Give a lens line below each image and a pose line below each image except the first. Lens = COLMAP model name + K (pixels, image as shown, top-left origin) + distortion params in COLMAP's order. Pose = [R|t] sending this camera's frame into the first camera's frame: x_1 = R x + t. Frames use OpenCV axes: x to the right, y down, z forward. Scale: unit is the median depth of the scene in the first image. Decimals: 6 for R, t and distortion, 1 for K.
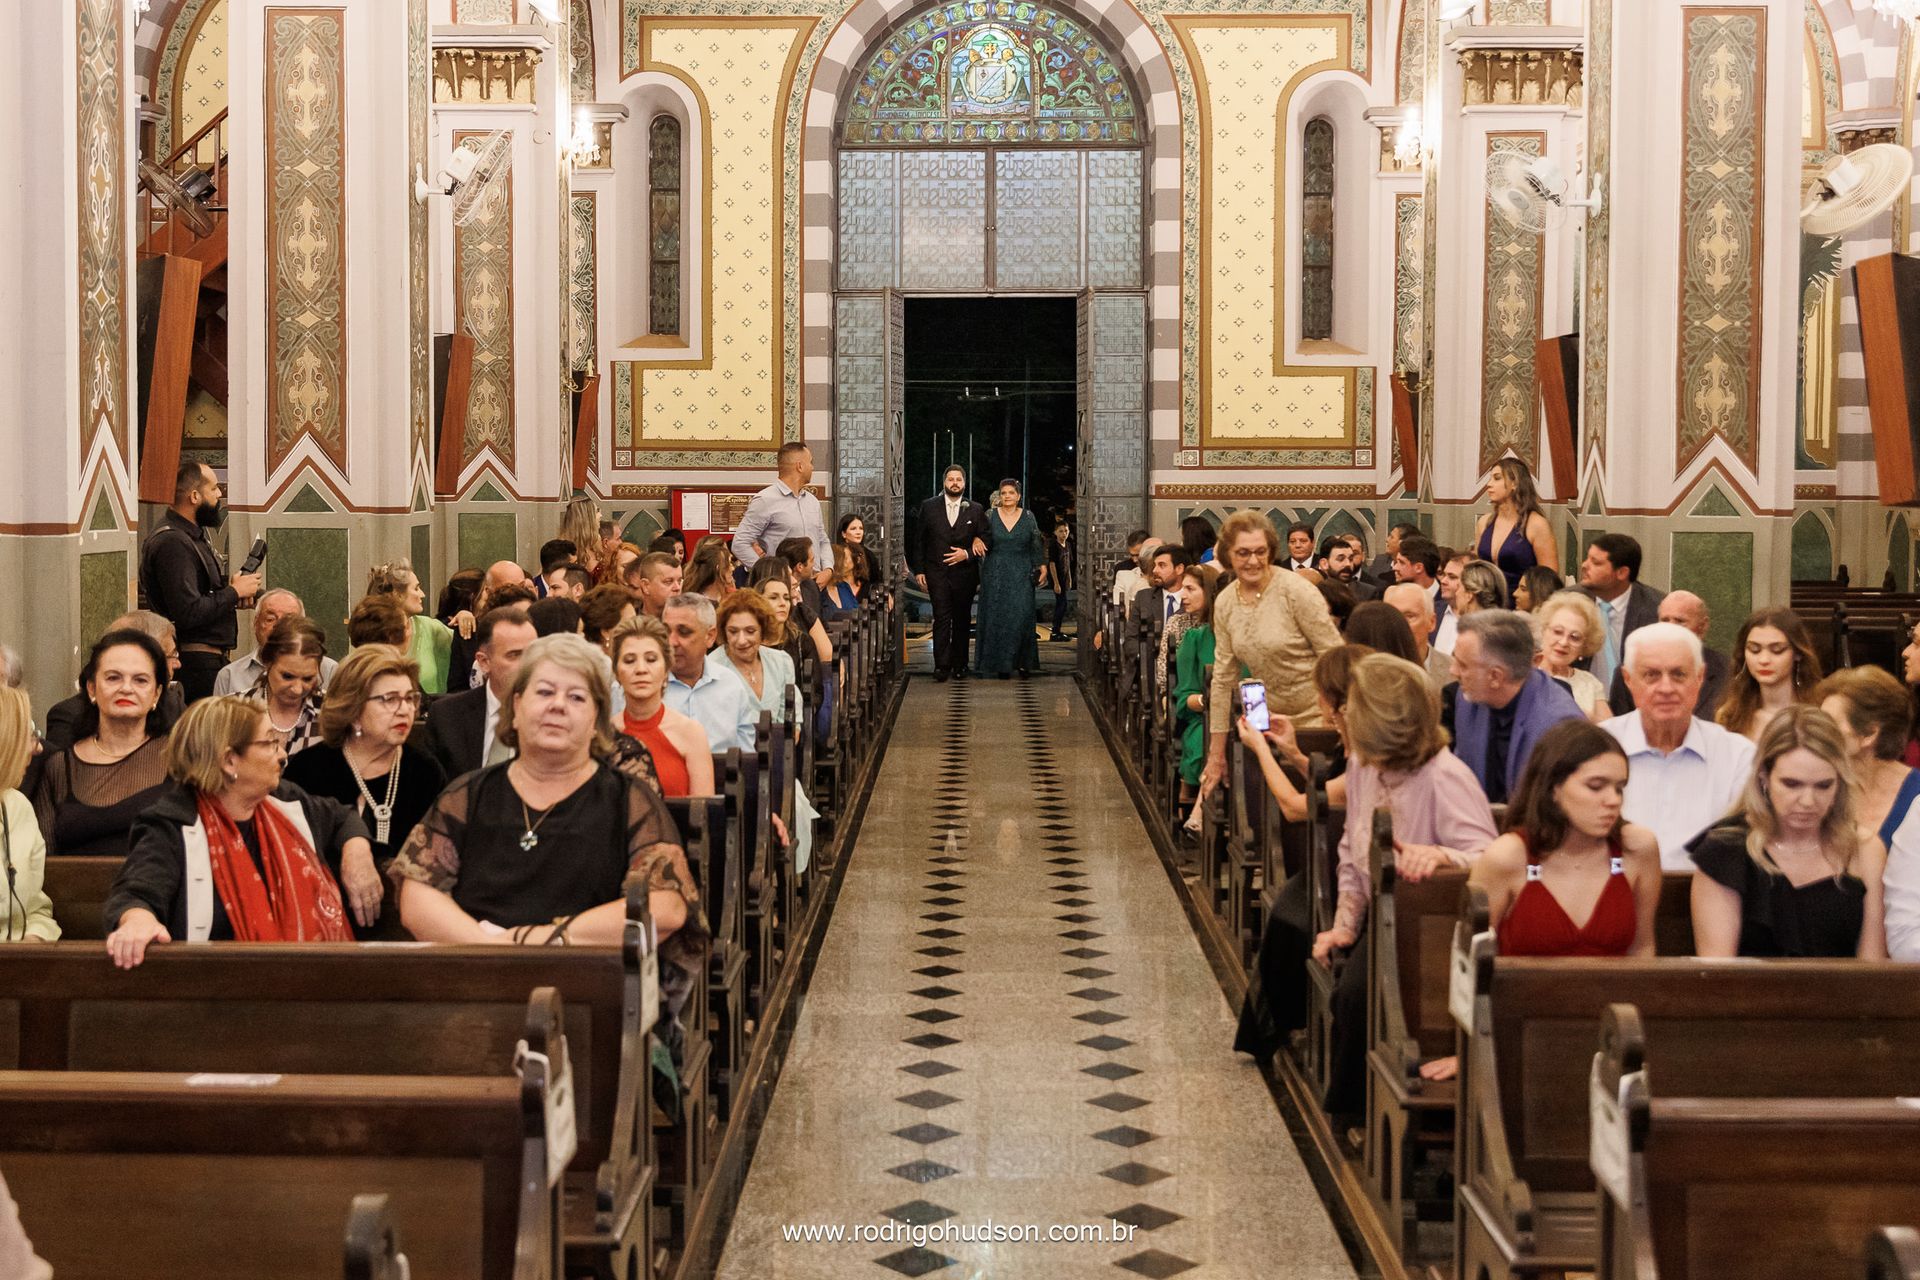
lens RADIAL K [[2133.0, 0, 935.5], [0, 2133.0, 556.3], [0, 0, 1]] dist [0.001967, 0.000000]
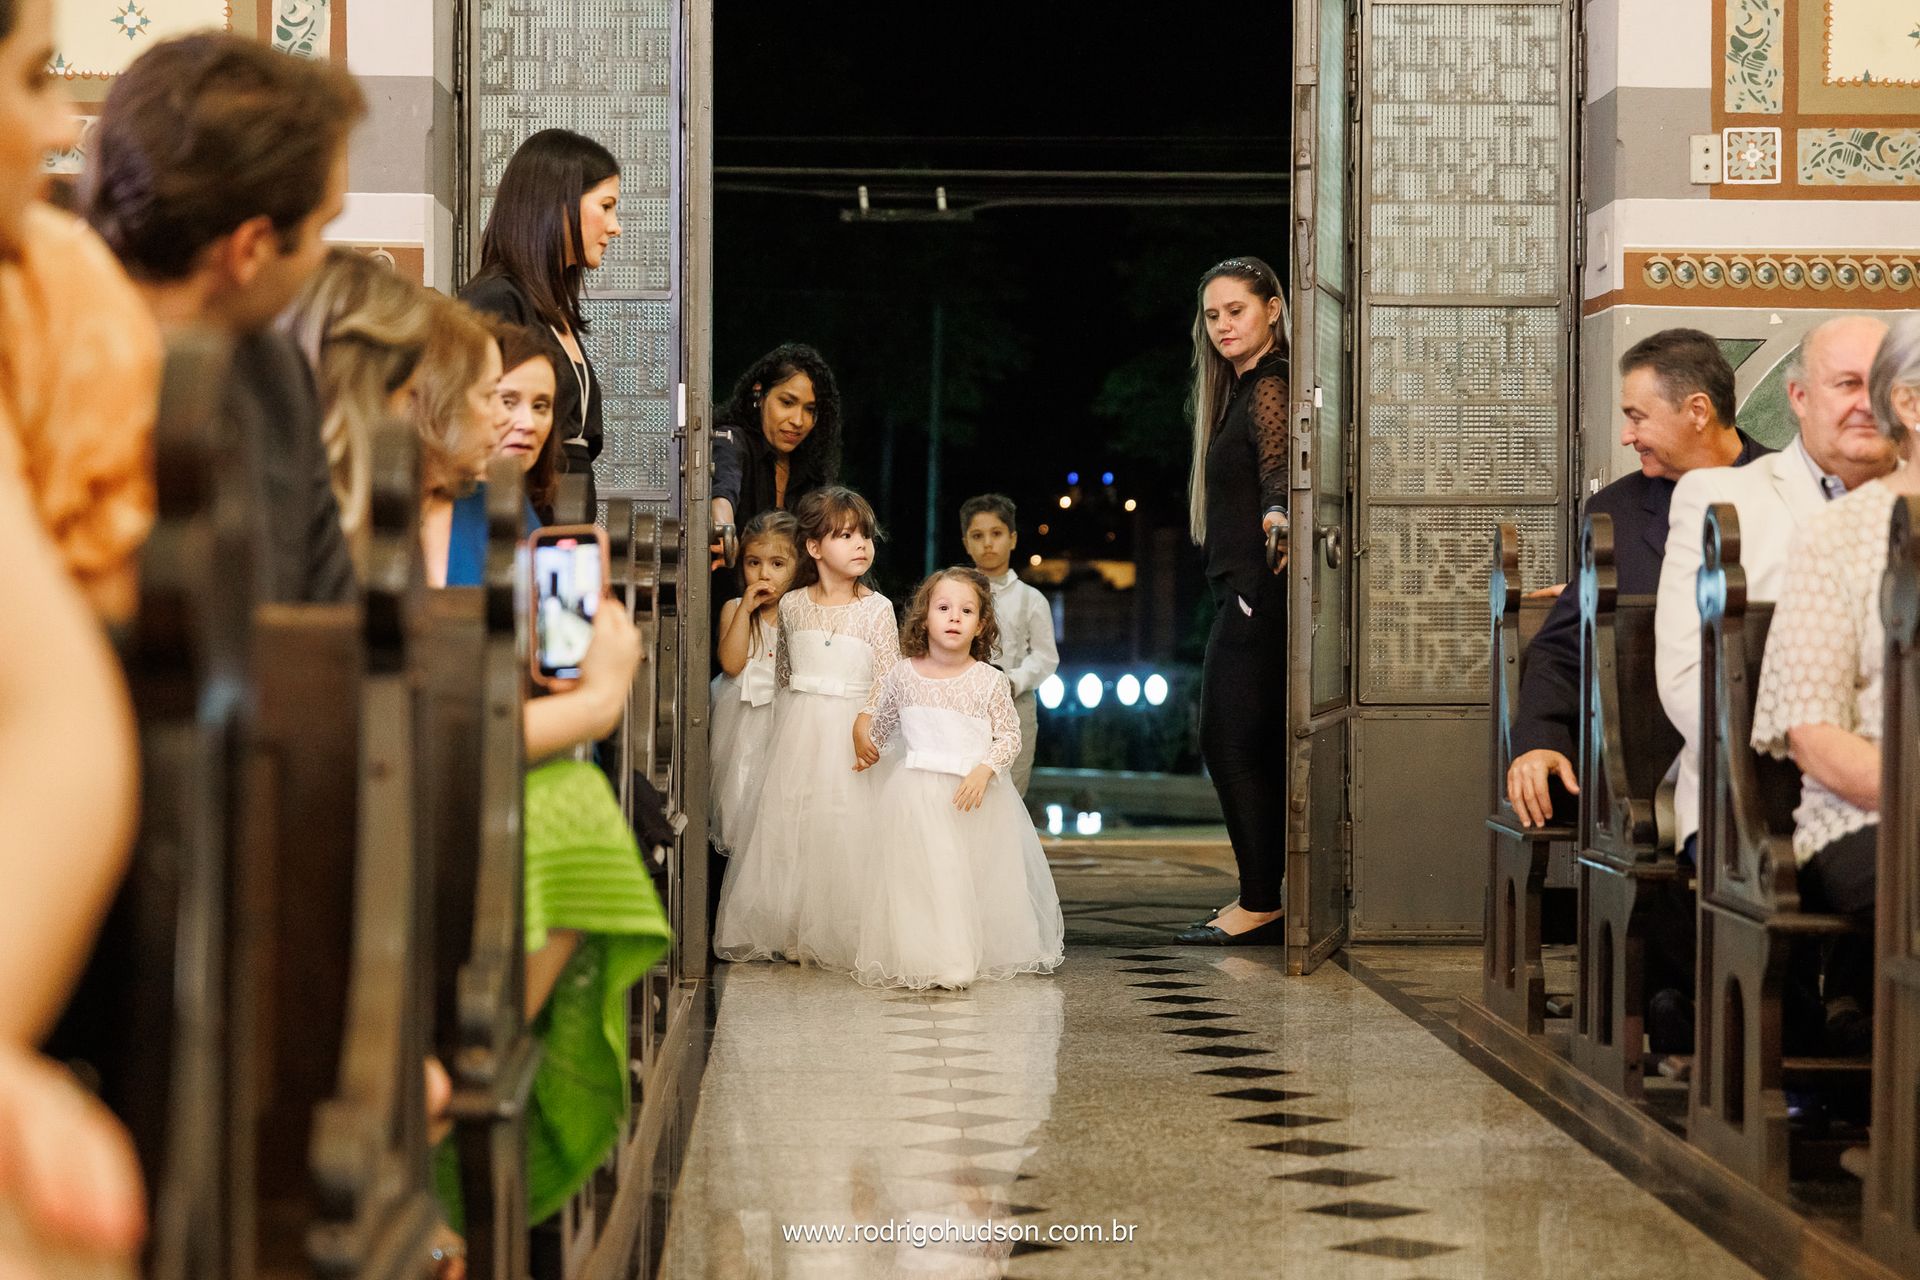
lens RADIAL K [[3838.6, 0, 964.5], [0, 3838.6, 647.6], [0, 0, 1]] dist [0.004878, 0.000000]
pose [[0.998598, 0.006349, 0.052549, -0.007787], [-0.005264, 0.999771, -0.020748, 0.028188], [-0.052669, 0.020442, 0.998403, 0.507364]]
